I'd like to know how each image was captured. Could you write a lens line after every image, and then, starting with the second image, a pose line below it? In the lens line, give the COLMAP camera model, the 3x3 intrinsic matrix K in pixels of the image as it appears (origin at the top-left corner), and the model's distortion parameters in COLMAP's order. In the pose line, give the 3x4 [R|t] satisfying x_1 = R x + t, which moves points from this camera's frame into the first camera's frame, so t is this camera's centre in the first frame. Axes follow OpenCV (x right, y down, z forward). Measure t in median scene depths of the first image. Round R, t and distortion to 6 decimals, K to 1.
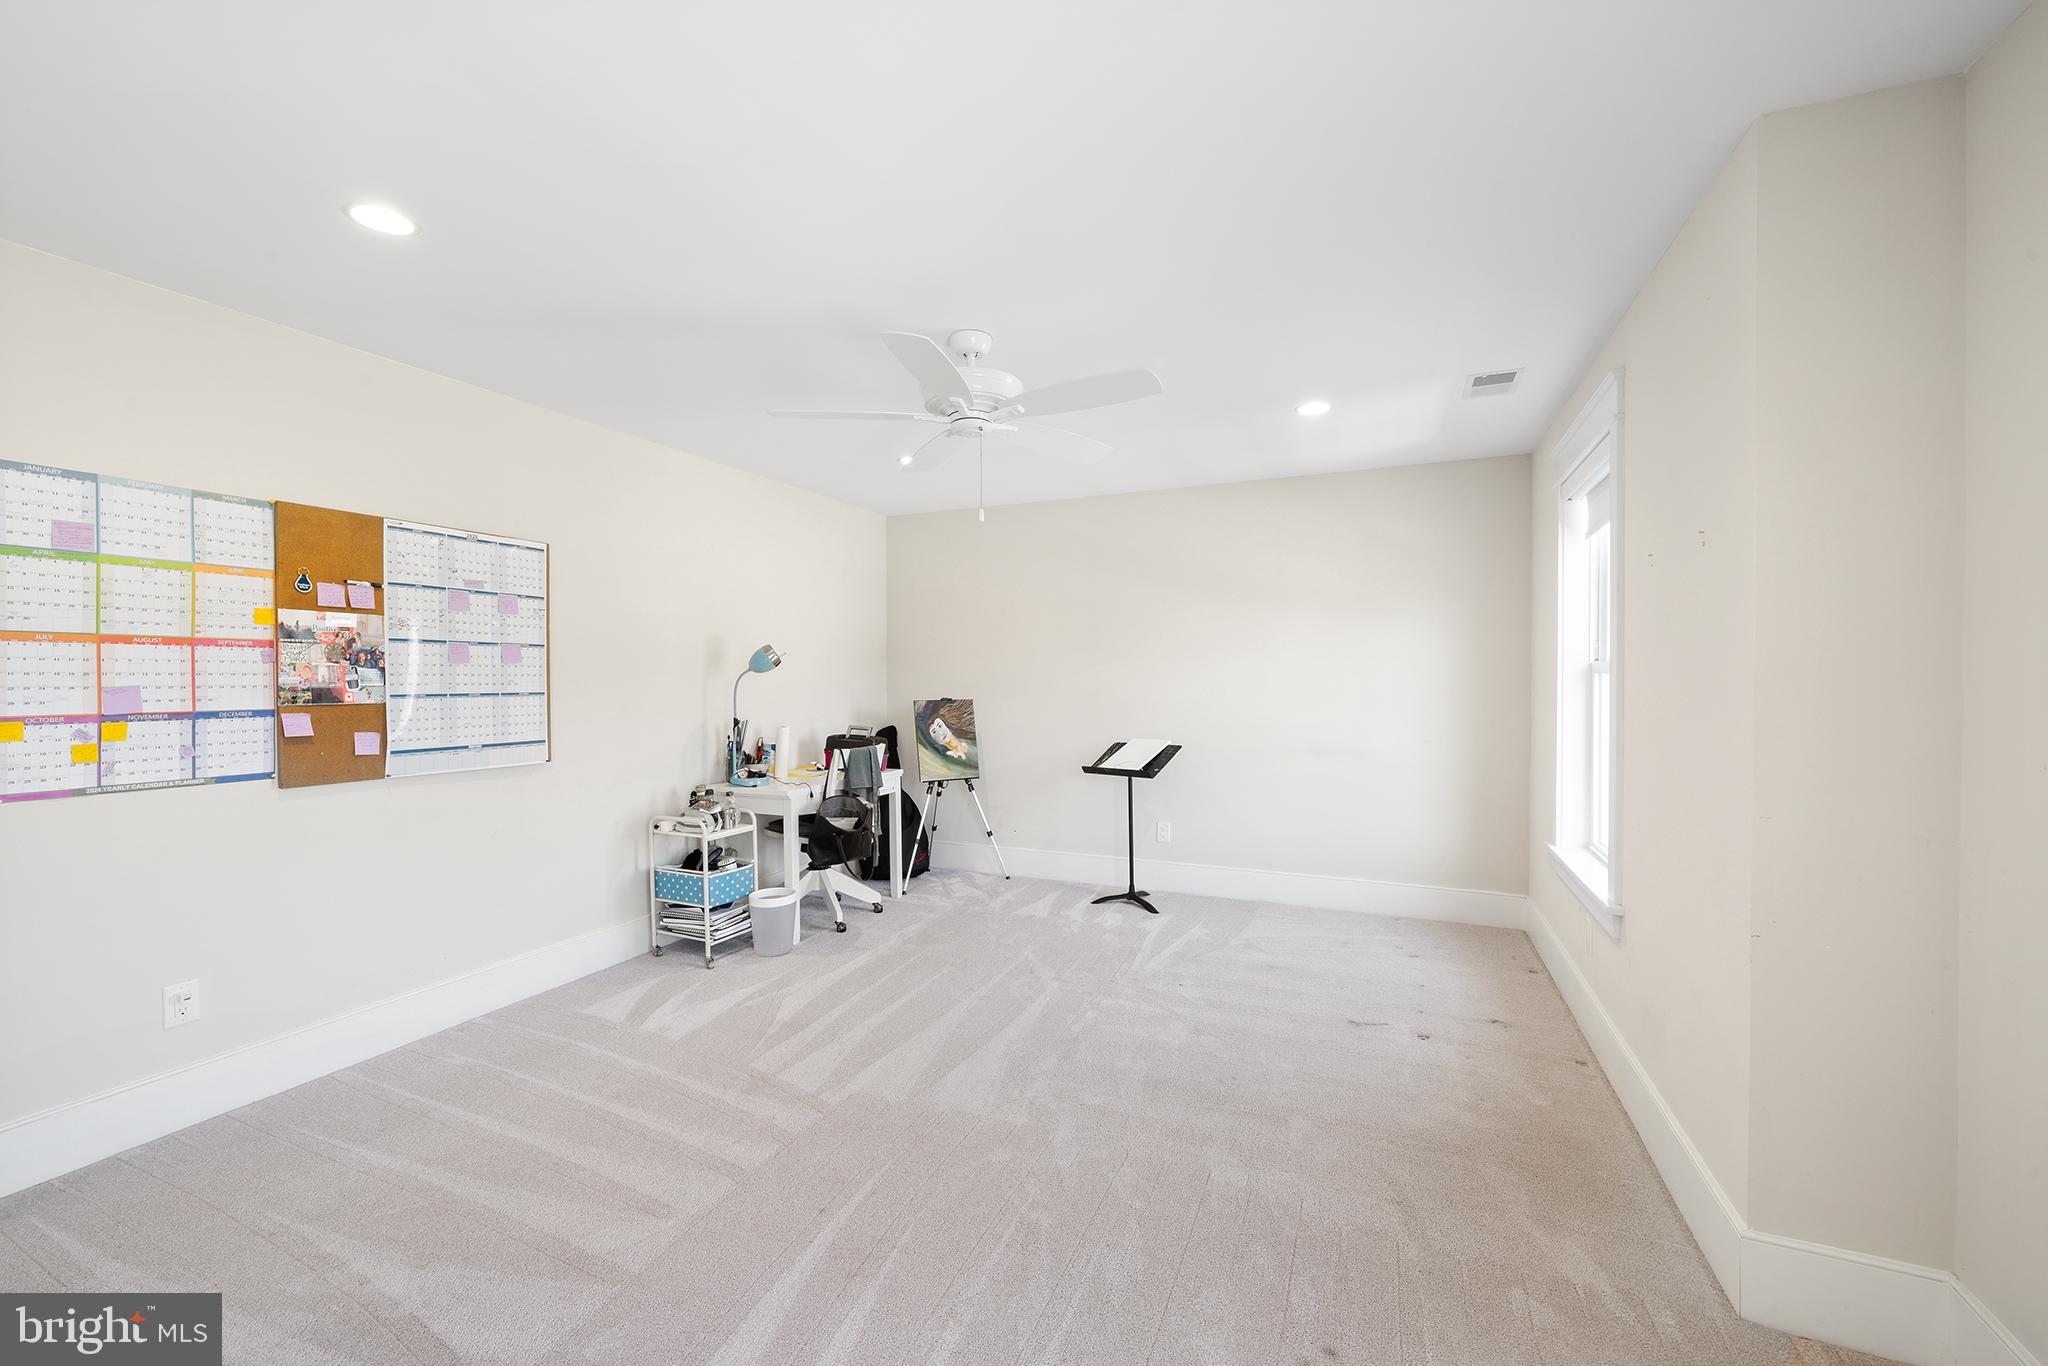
lens RADIAL K [[824.2, 0, 1024.0], [0, 824.2, 683.0], [0, 0, 1]] dist [-0.000143, 0.000013]
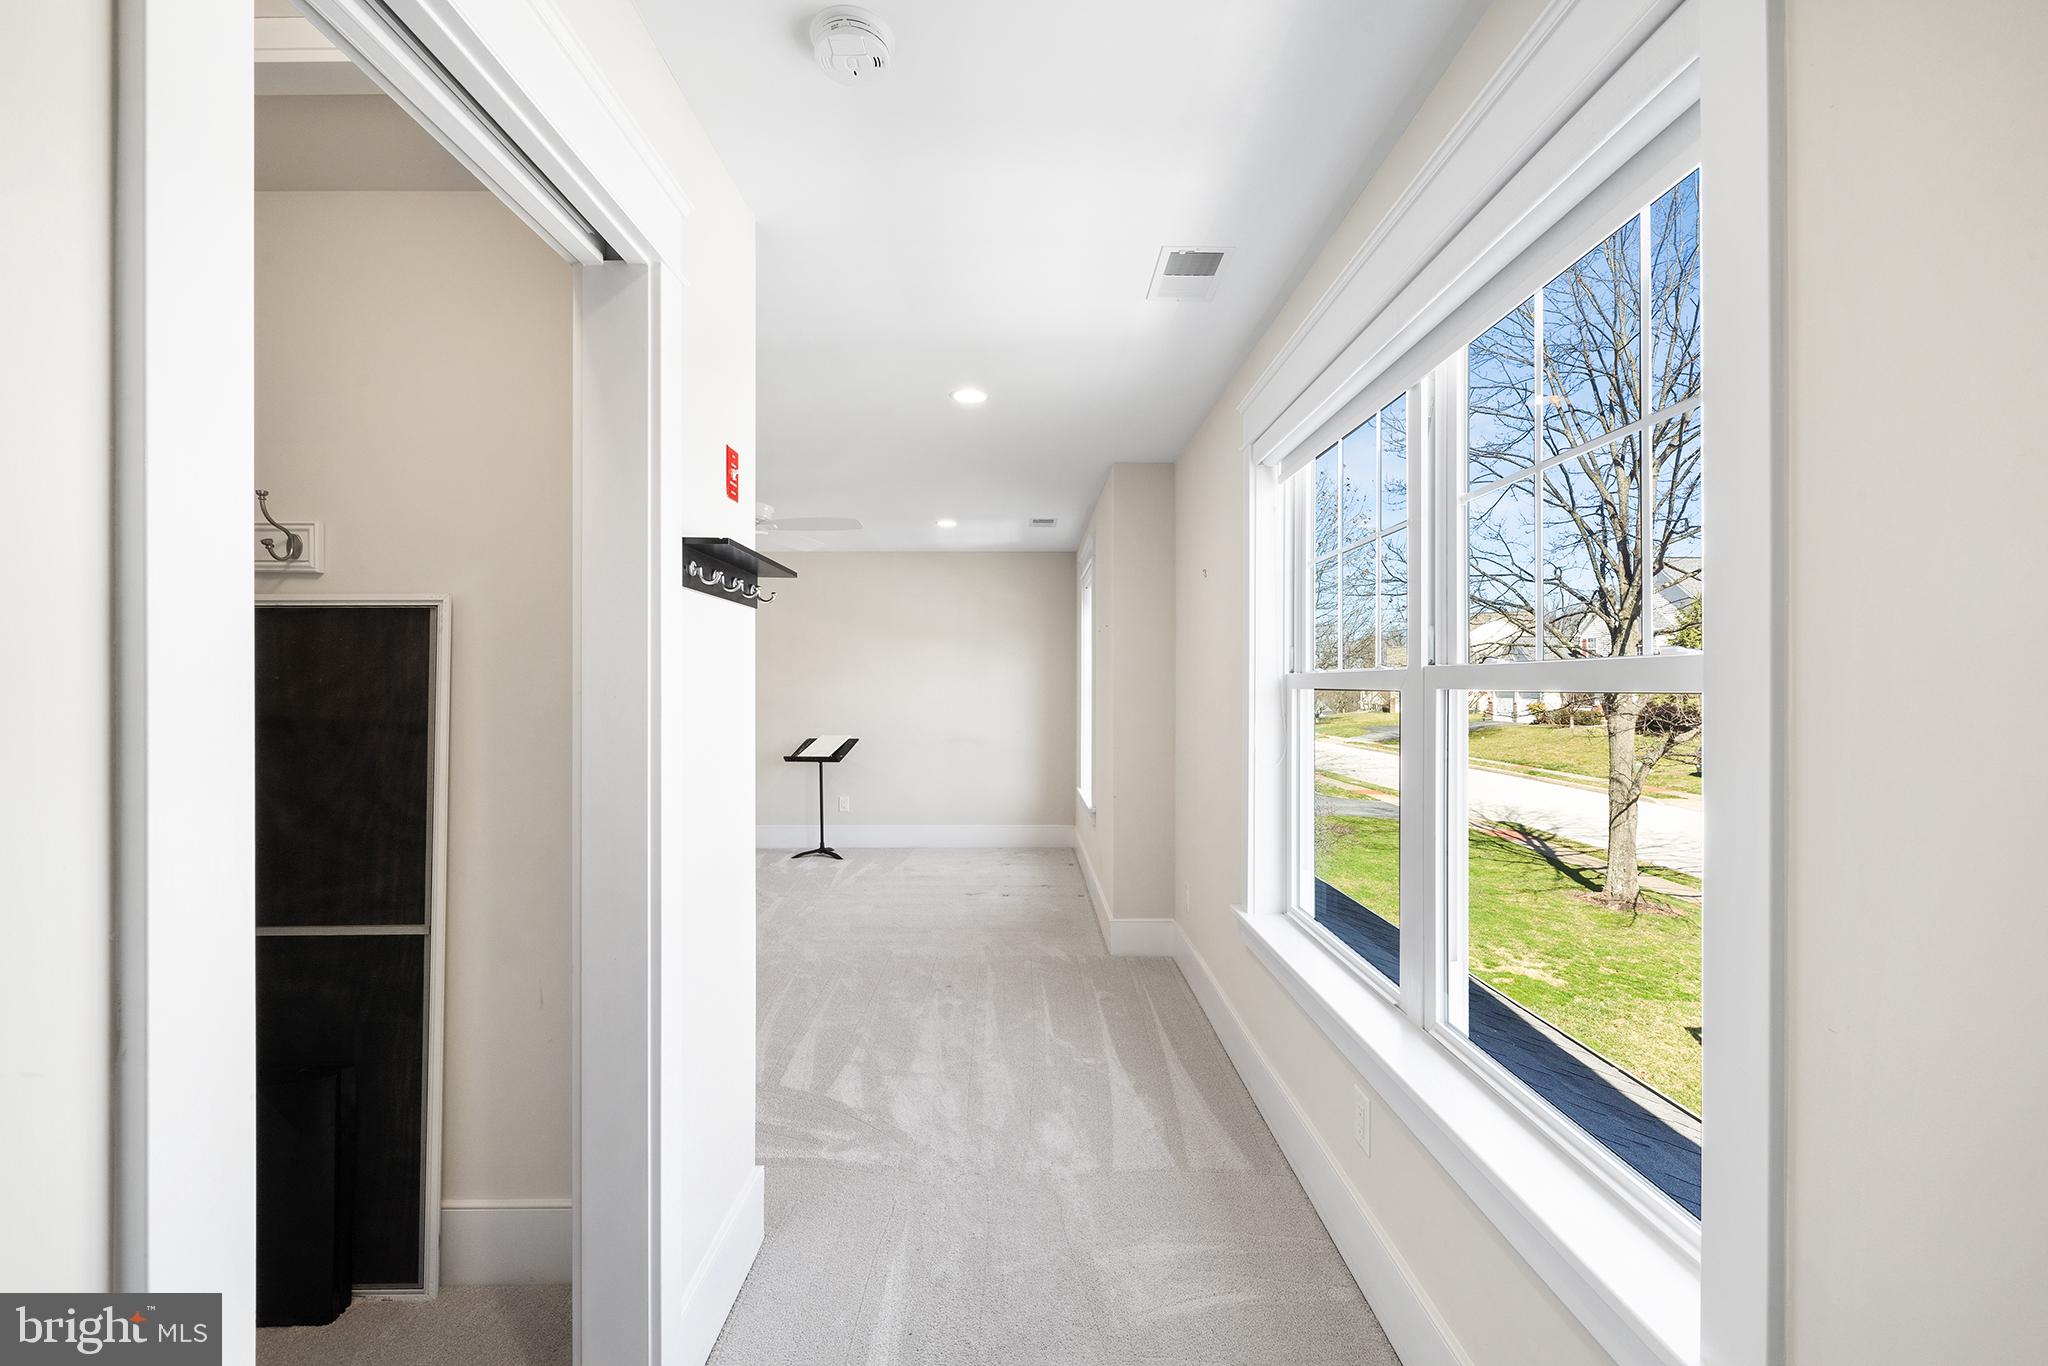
lens RADIAL K [[824.2, 0, 1024.0], [0, 824.2, 683.0], [0, 0, 1]] dist [-0.000143, 0.000013]
pose [[0.914442, 0.000891, 0.404715, -0.143686], [0.003701, 0.999937, -0.010563, -0.002094], [-0.404700, 0.011157, 0.914382, -0.470298]]
